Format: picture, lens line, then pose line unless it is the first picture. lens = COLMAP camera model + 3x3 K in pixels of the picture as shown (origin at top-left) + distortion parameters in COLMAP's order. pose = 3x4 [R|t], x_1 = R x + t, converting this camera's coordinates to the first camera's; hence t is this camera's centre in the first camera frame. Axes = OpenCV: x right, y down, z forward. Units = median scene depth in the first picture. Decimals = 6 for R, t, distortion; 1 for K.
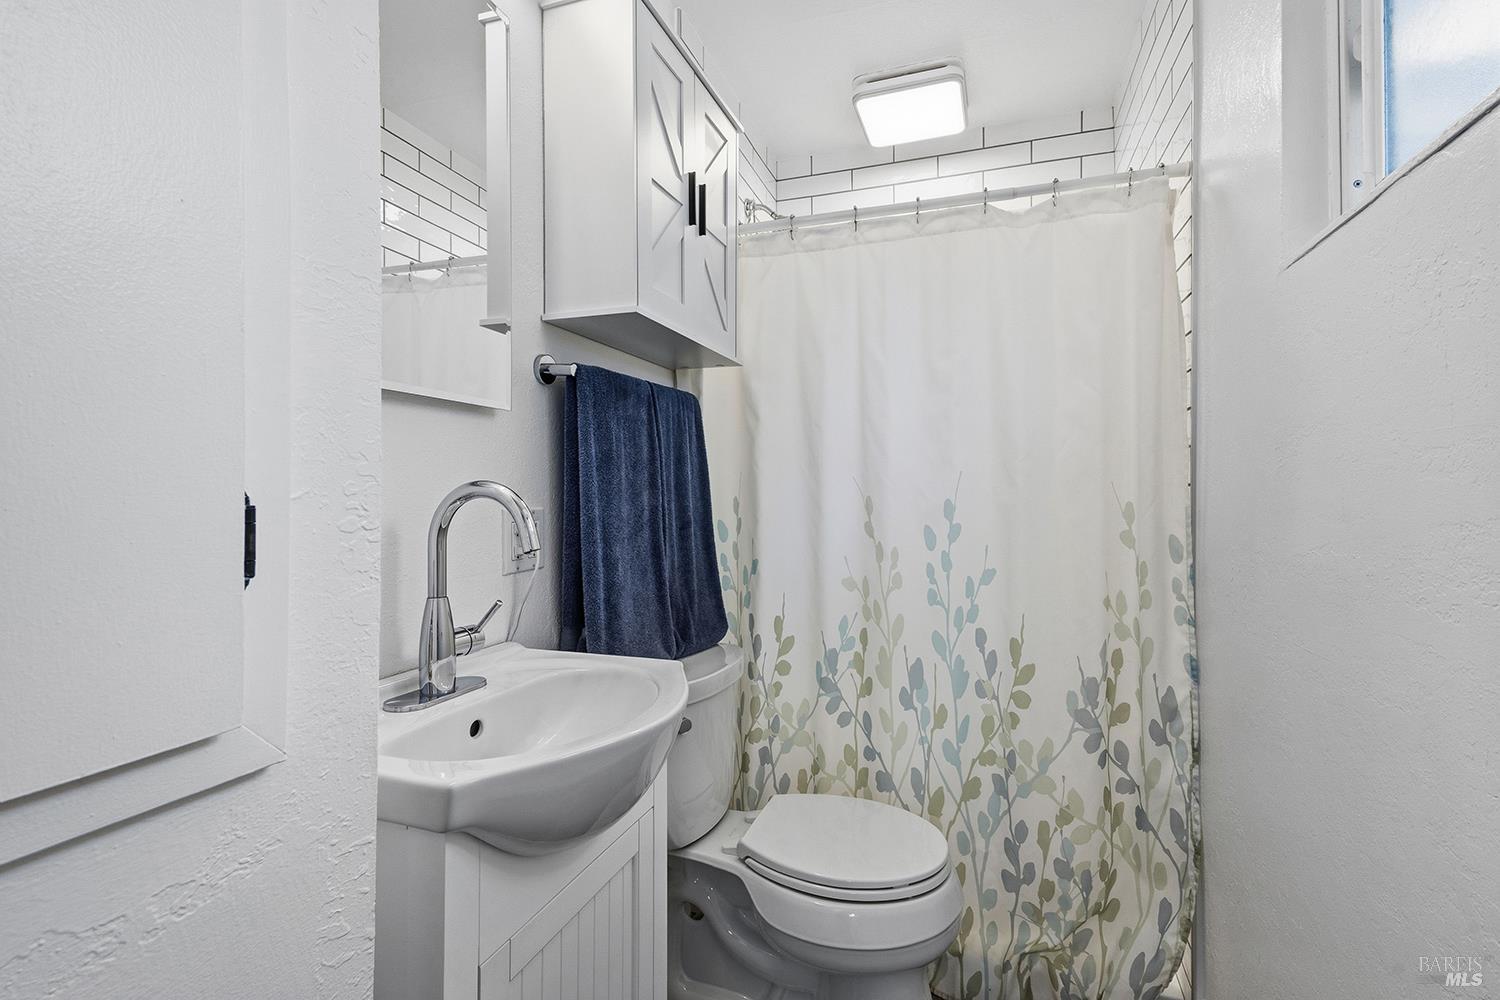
lens RADIAL K [[685.4, 0, 751.3], [0, 685.4, 497.4], [0, 0, 1]] dist [0.007839, -0.002651]
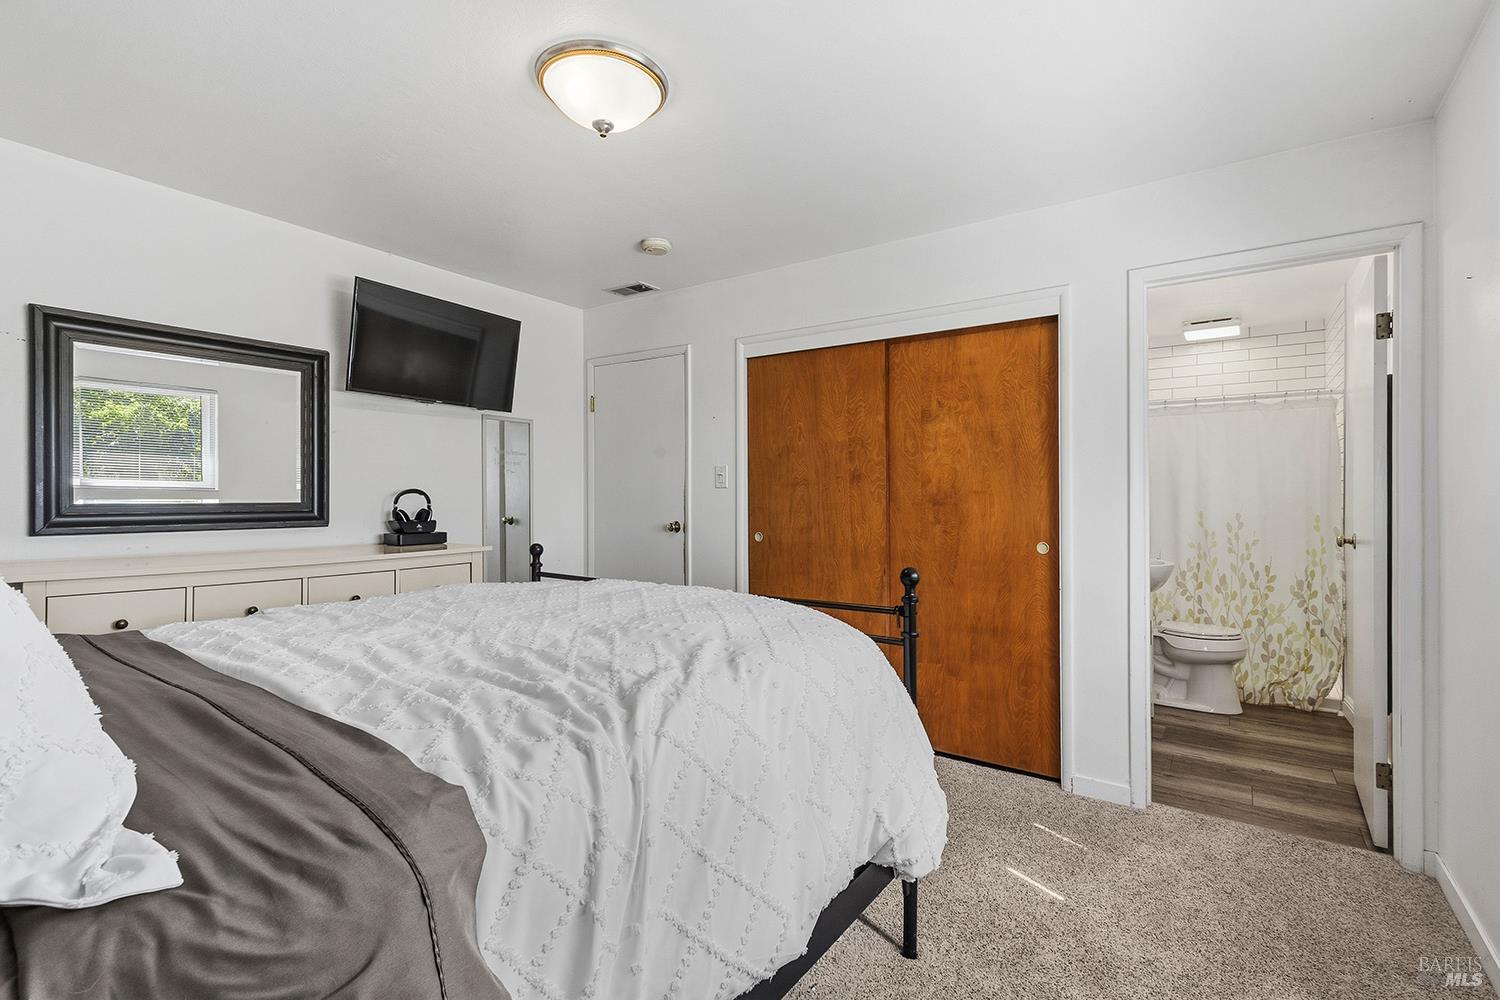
lens RADIAL K [[685.4, 0, 746.4], [0, 685.4, 499.8], [0, 0, 1]] dist [0.007839, -0.002651]
pose [[0.961505, 0.004386, -0.274753, -0.833956], [-0.007354, 0.999925, -0.009774, -0.008290], [0.274690, 0.011418, 0.961465, -2.142426]]
